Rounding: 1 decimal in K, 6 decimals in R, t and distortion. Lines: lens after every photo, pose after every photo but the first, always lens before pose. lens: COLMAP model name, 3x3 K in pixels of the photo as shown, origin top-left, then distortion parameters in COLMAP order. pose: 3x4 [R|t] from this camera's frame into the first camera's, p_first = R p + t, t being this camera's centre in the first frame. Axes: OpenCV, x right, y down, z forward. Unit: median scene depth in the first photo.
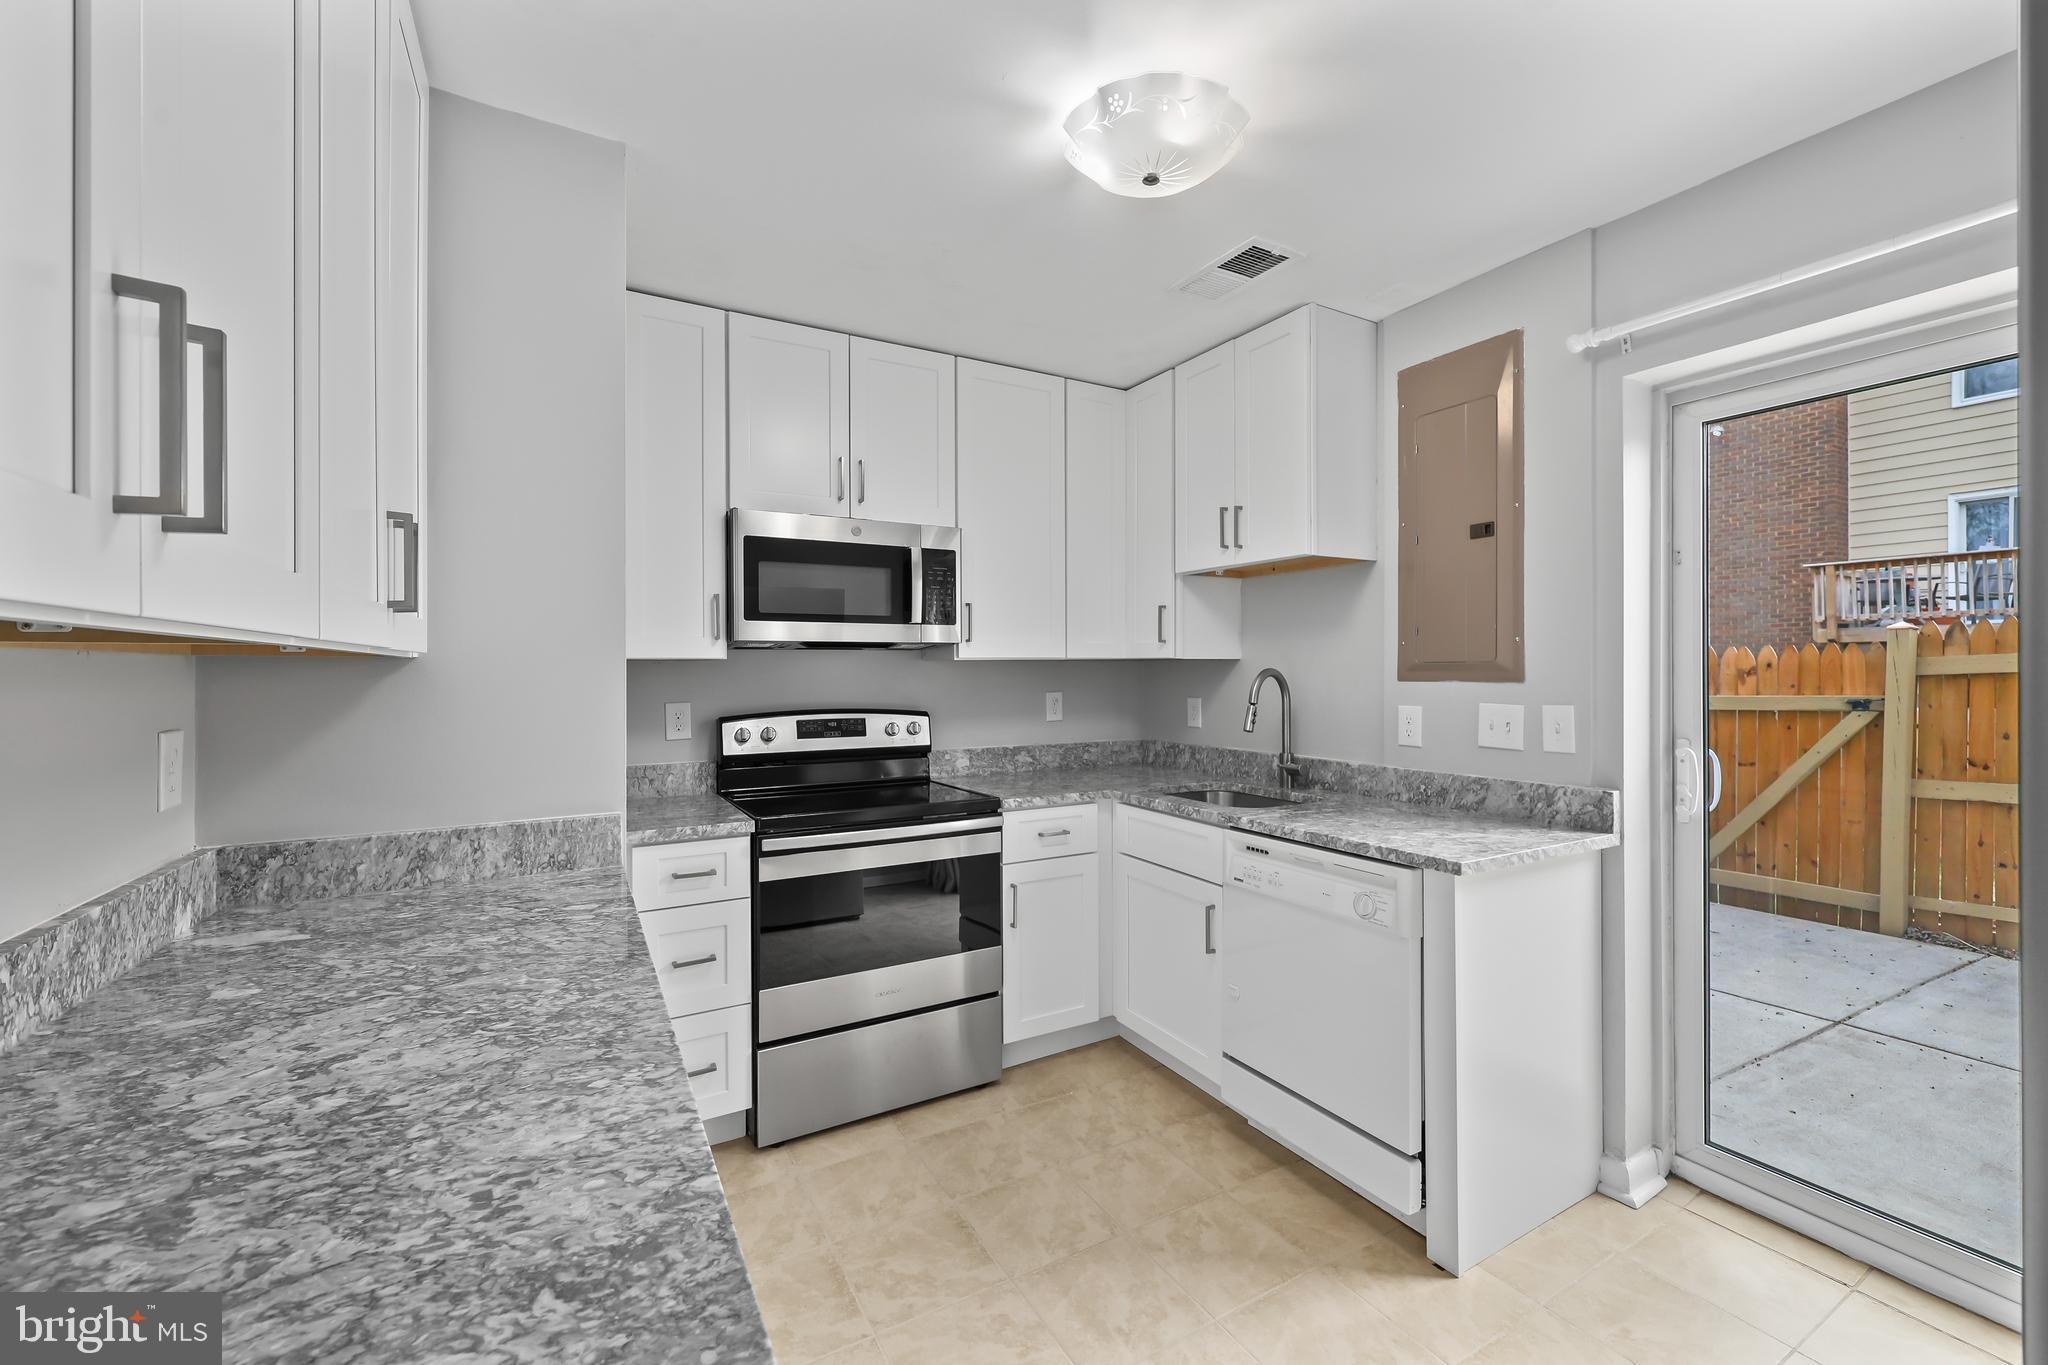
lens RADIAL K [[827.2, 0, 1030.6], [0, 827.2, 684.9], [0, 0, 1]] dist [0.002538, 0.000252]
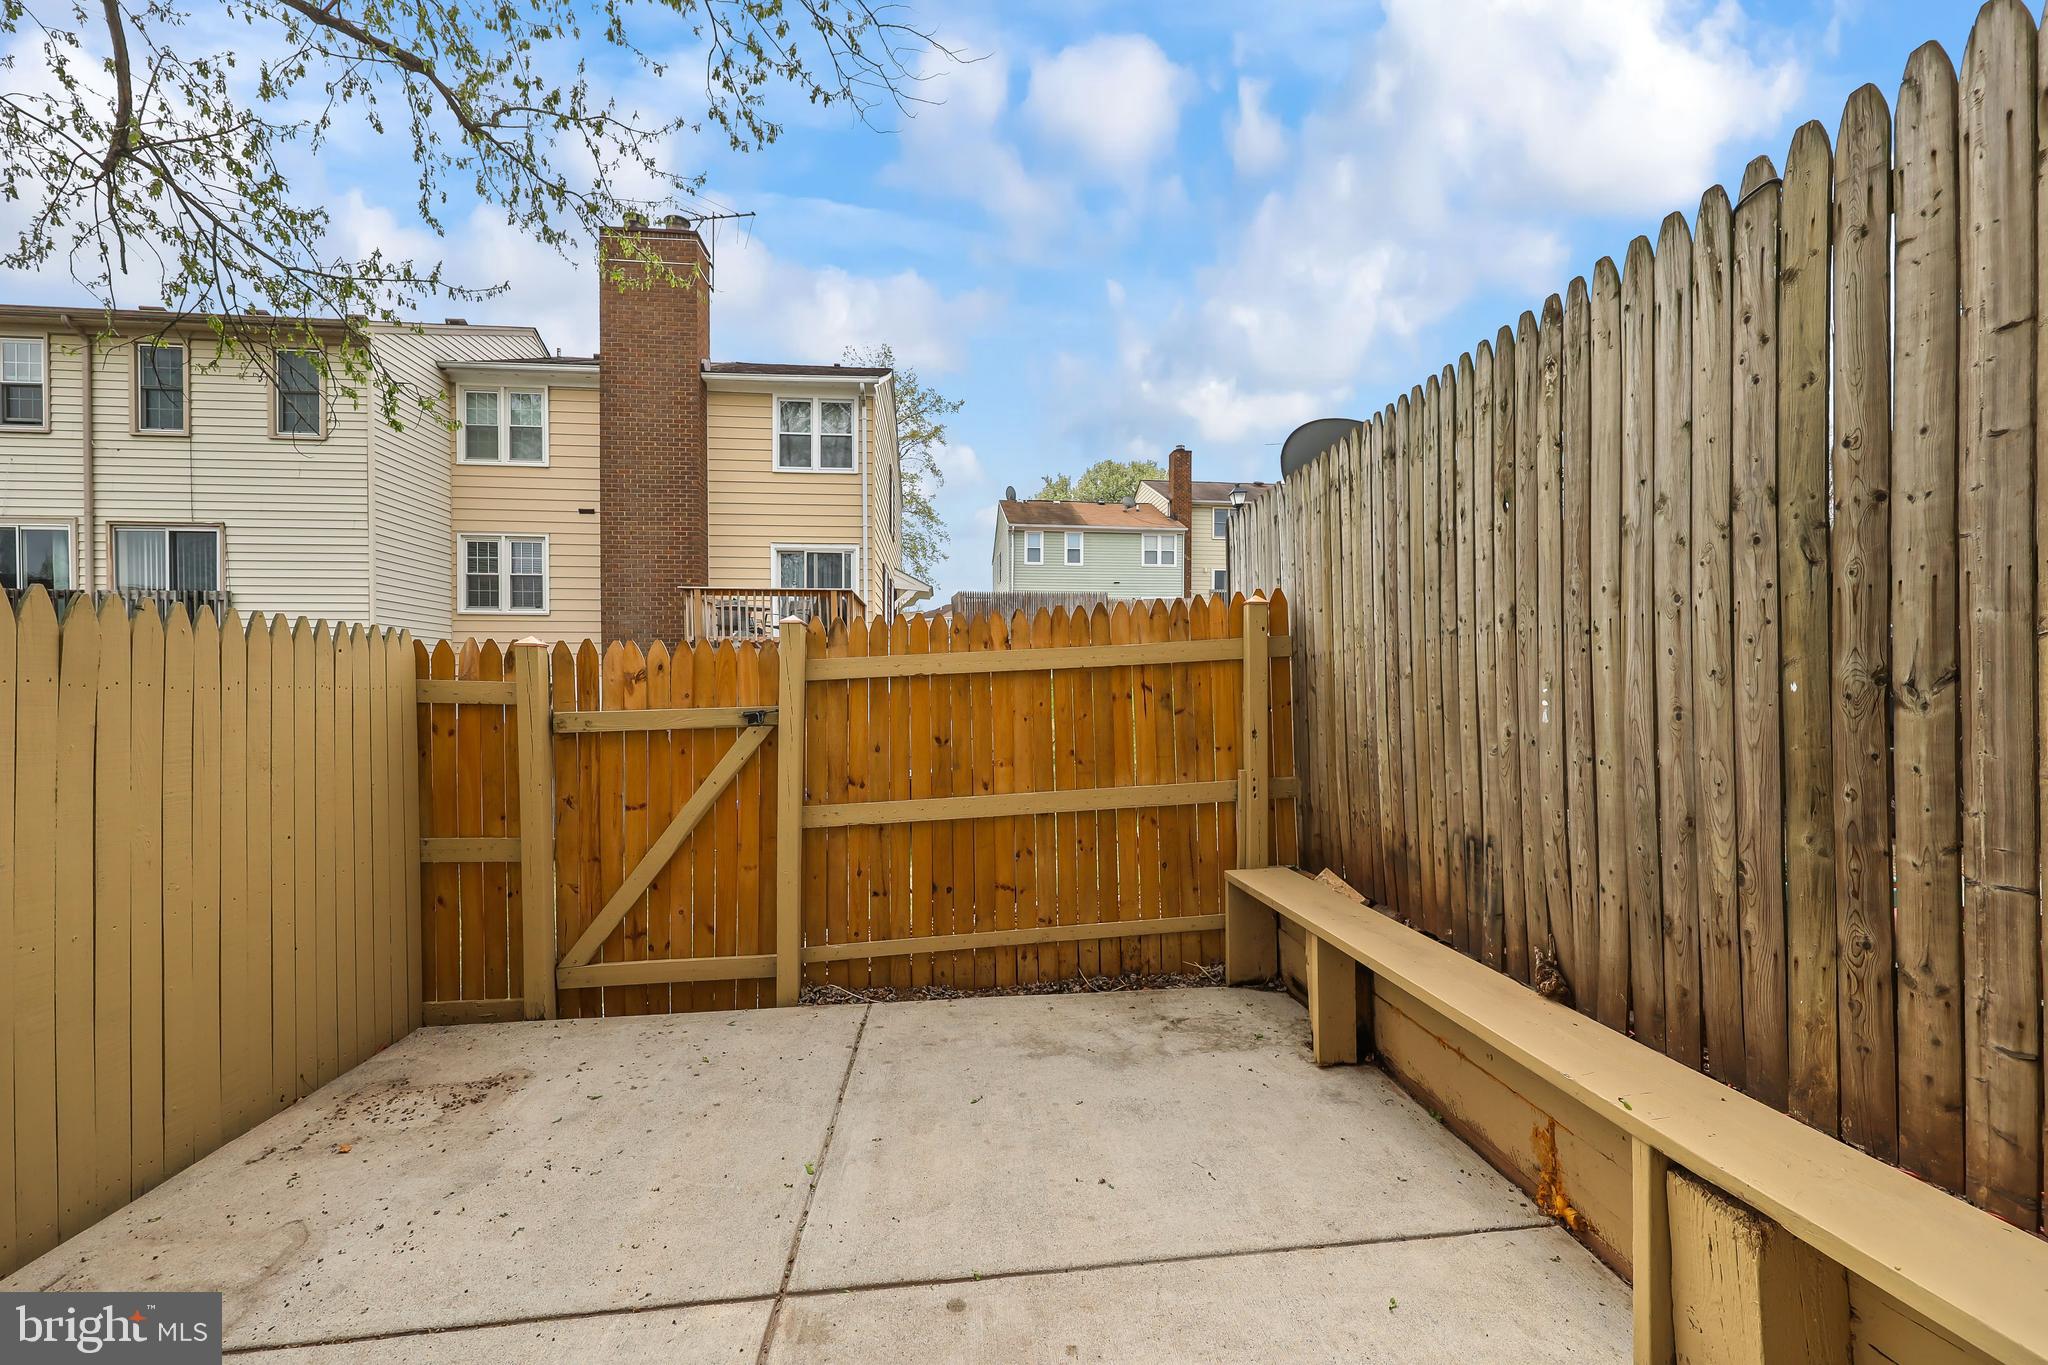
lens RADIAL K [[827.2, 0, 1030.6], [0, 827.2, 684.9], [0, 0, 1]] dist [0.002538, 0.000252]
pose [[0.398864, 0.007813, 0.916977, 0.373710], [0.016541, 0.999740, -0.015714, 0.008583], [-0.916861, 0.021436, 0.398631, 0.435453]]
